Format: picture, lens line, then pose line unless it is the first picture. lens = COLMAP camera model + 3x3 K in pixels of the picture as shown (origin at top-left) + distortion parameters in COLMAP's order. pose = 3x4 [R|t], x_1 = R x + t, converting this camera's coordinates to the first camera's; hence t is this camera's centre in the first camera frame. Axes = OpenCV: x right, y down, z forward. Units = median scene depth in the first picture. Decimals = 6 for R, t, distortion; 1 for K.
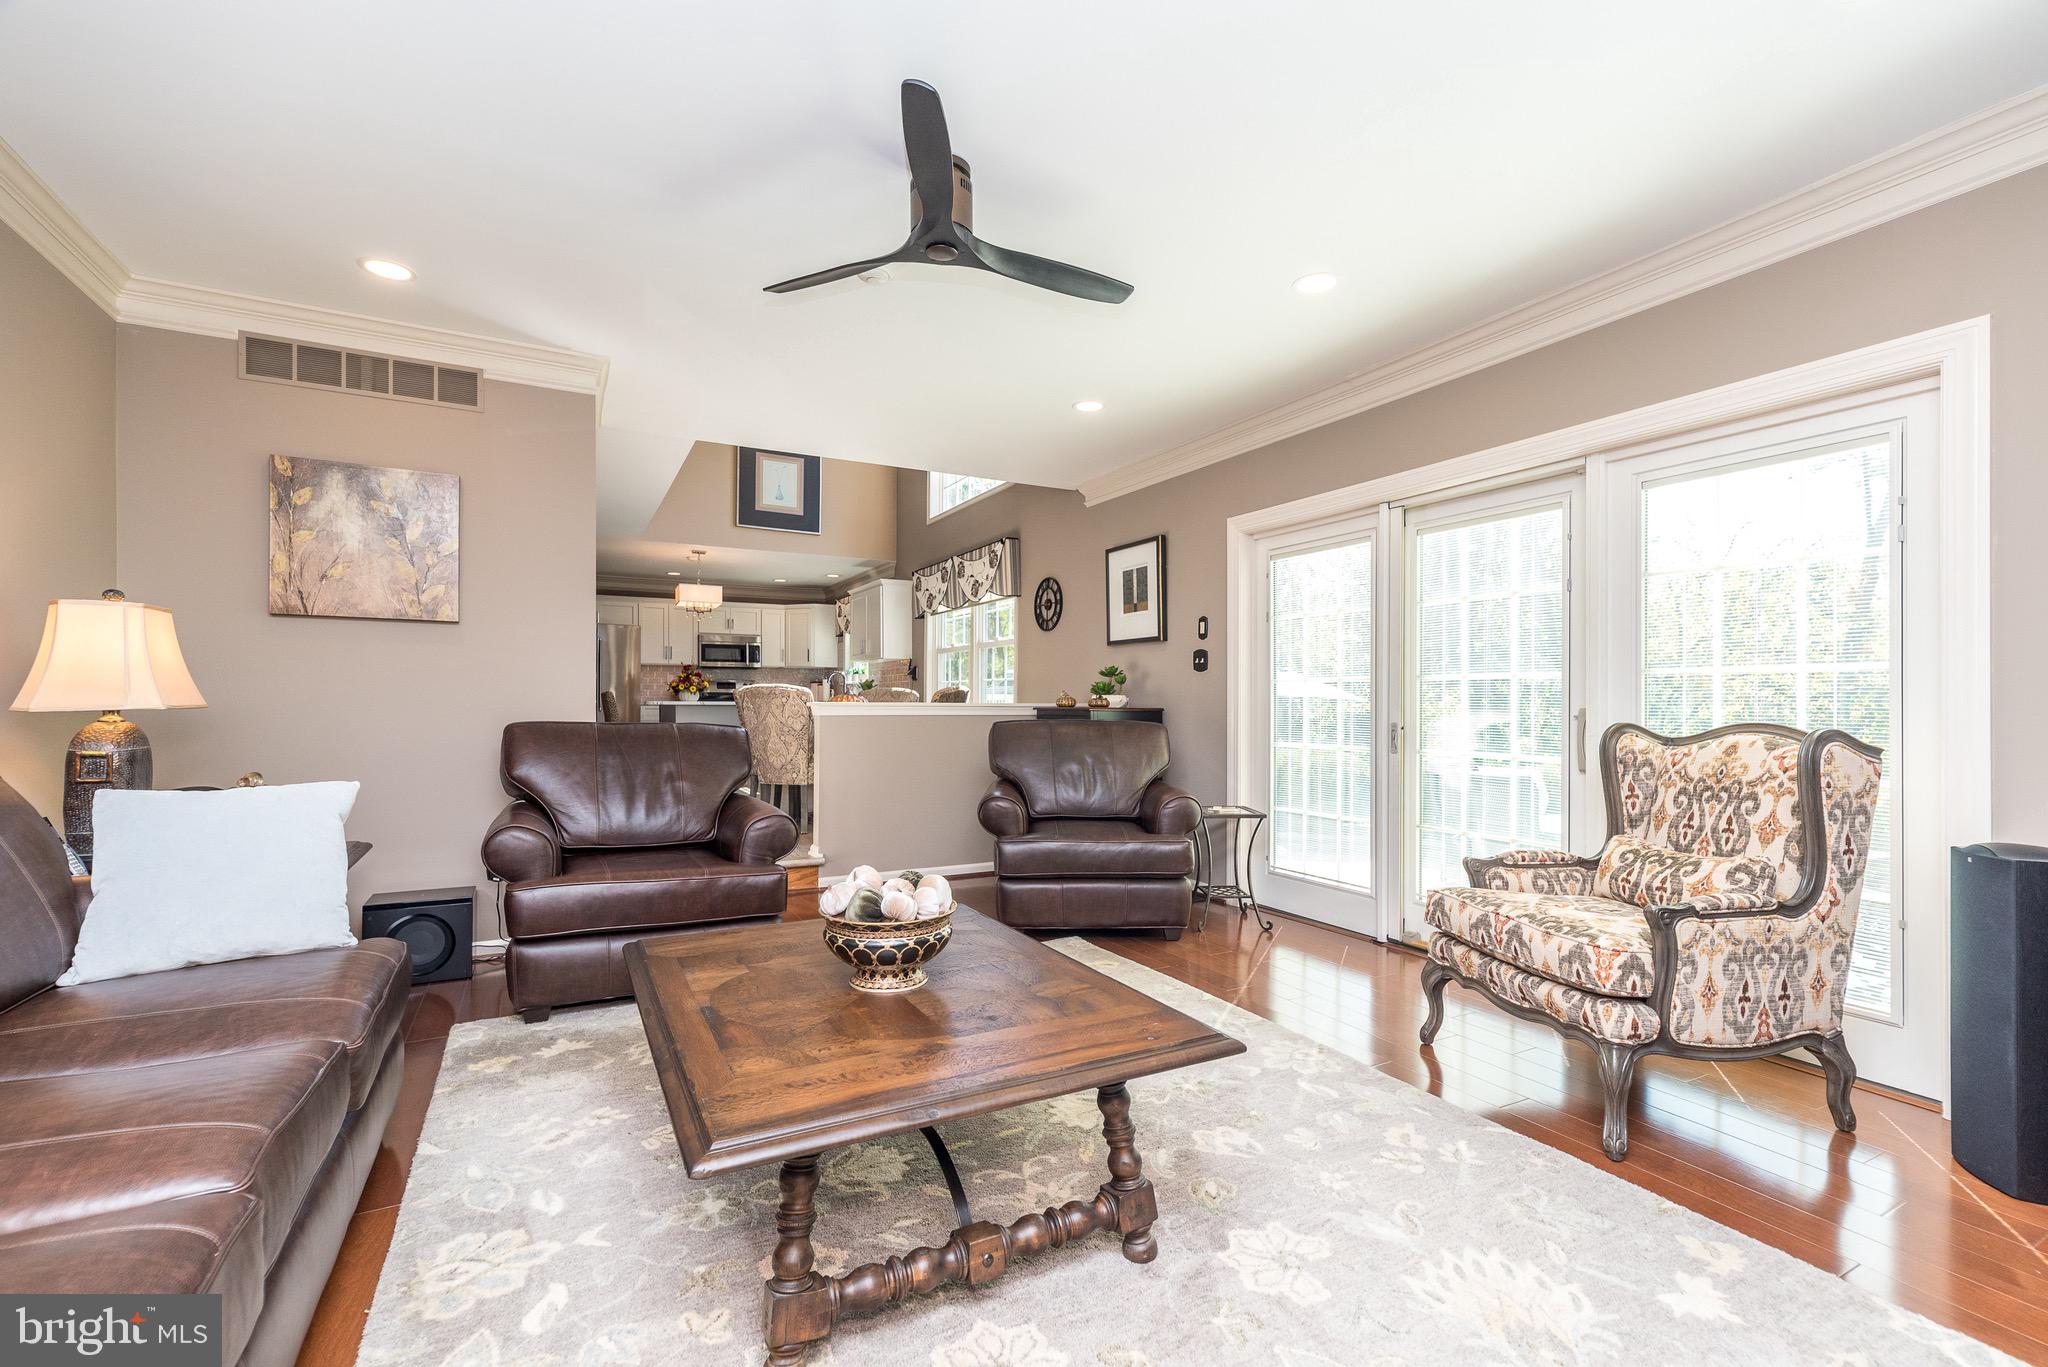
lens RADIAL K [[894.5, 0, 1031.2], [0, 894.5, 711.4], [0, 0, 1]] dist [0.011575, 0.000510]
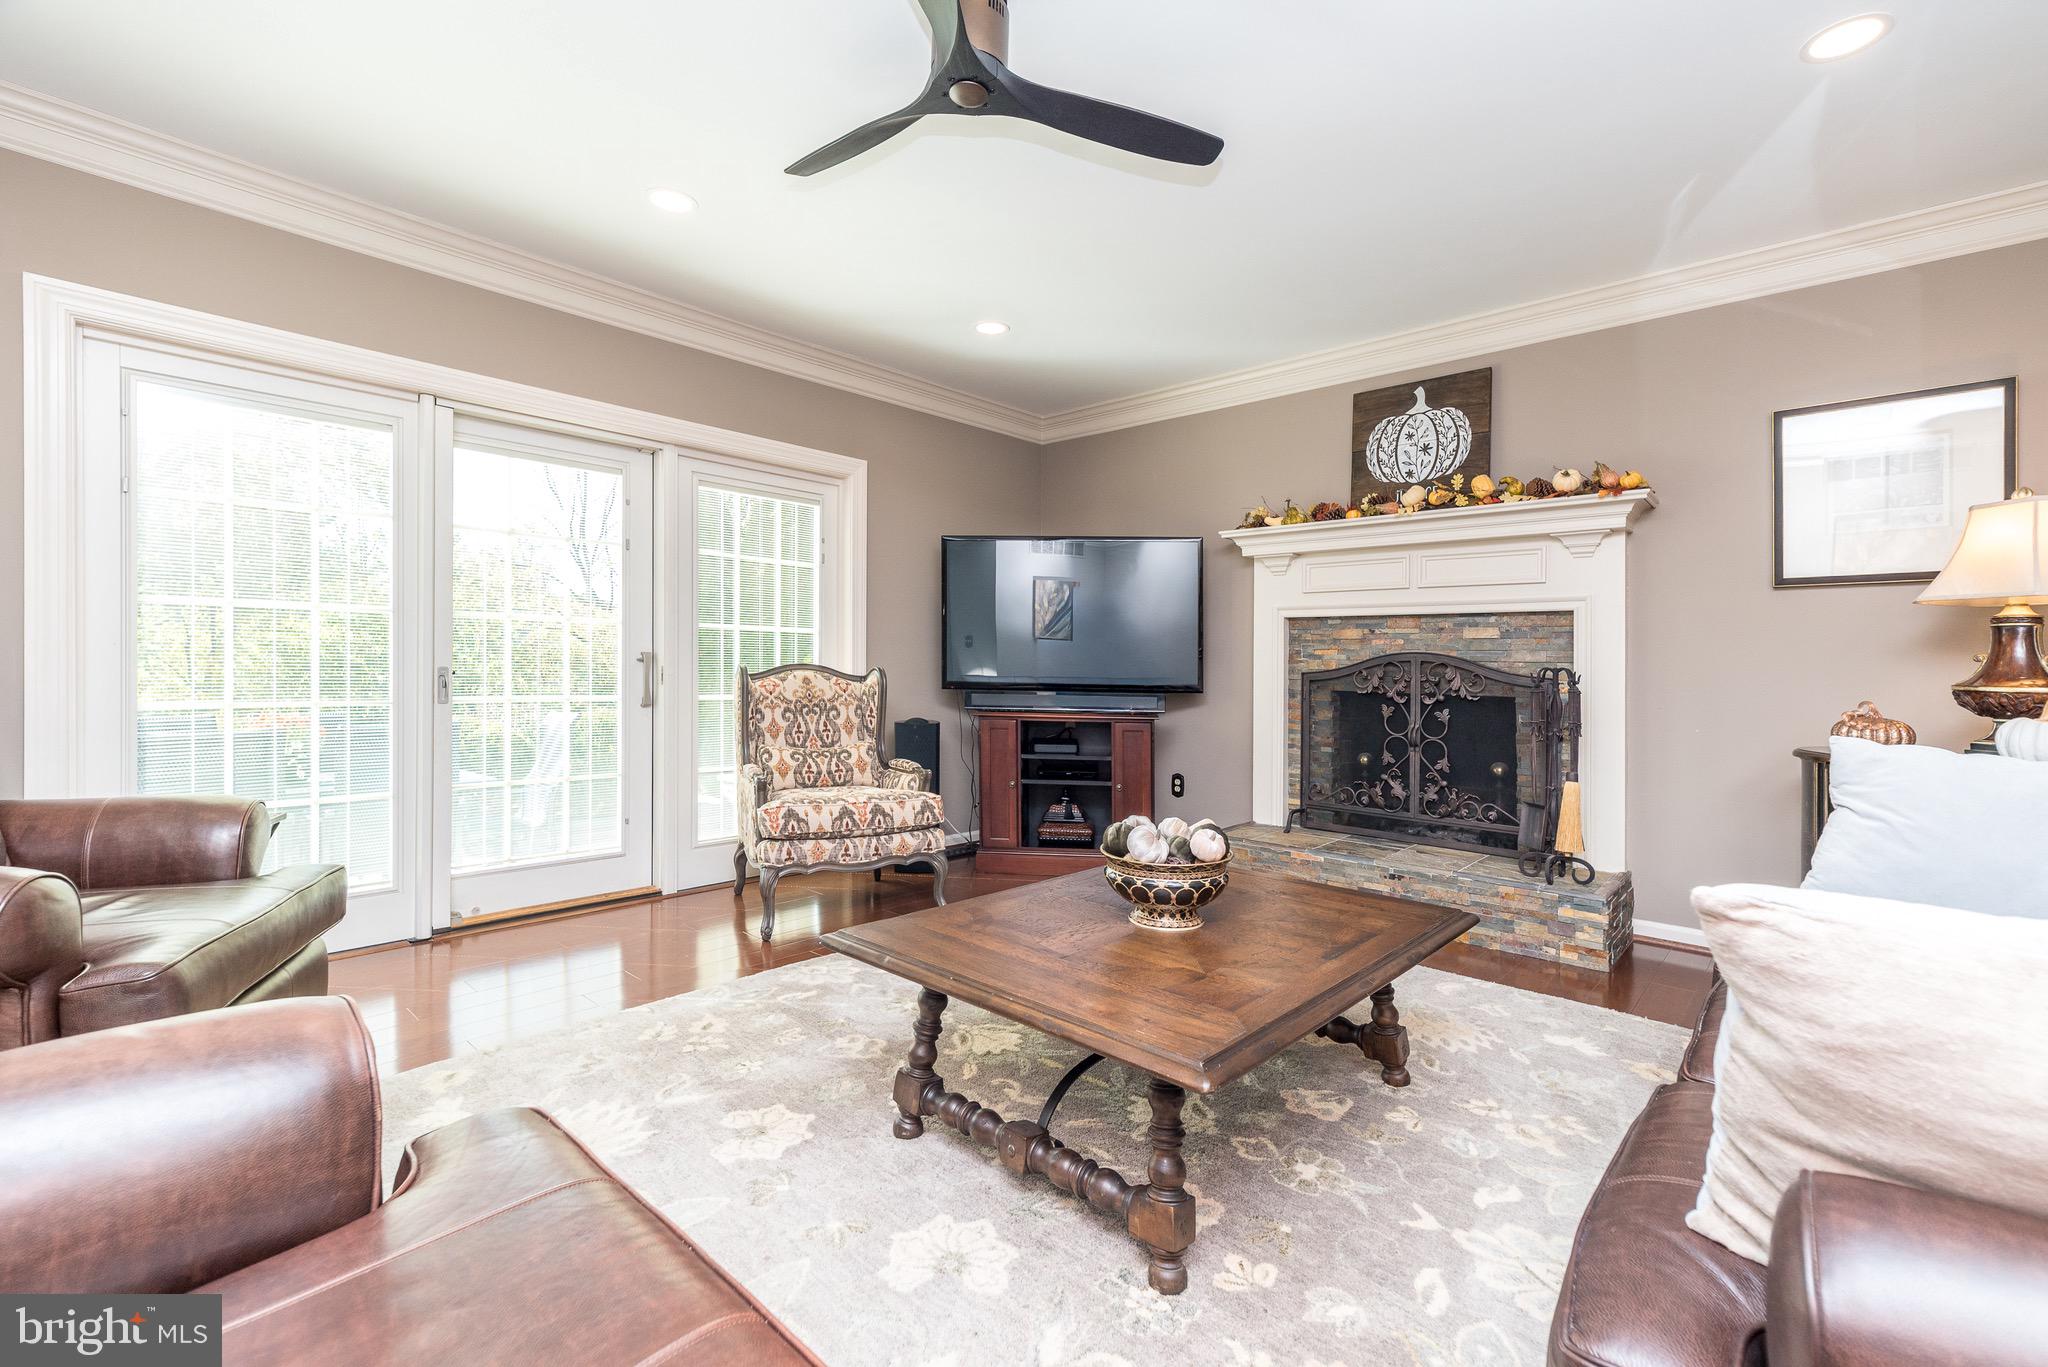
lens RADIAL K [[894.5, 0, 1024.1], [0, 894.5, 670.0], [0, 0, 1]] dist [0.011575, 0.000510]
pose [[-0.329085, -0.015808, 0.944168, -0.835790], [-0.010332, 0.999860, 0.013139, -0.001304], [-0.944244, -0.005431, -0.329202, 1.157382]]
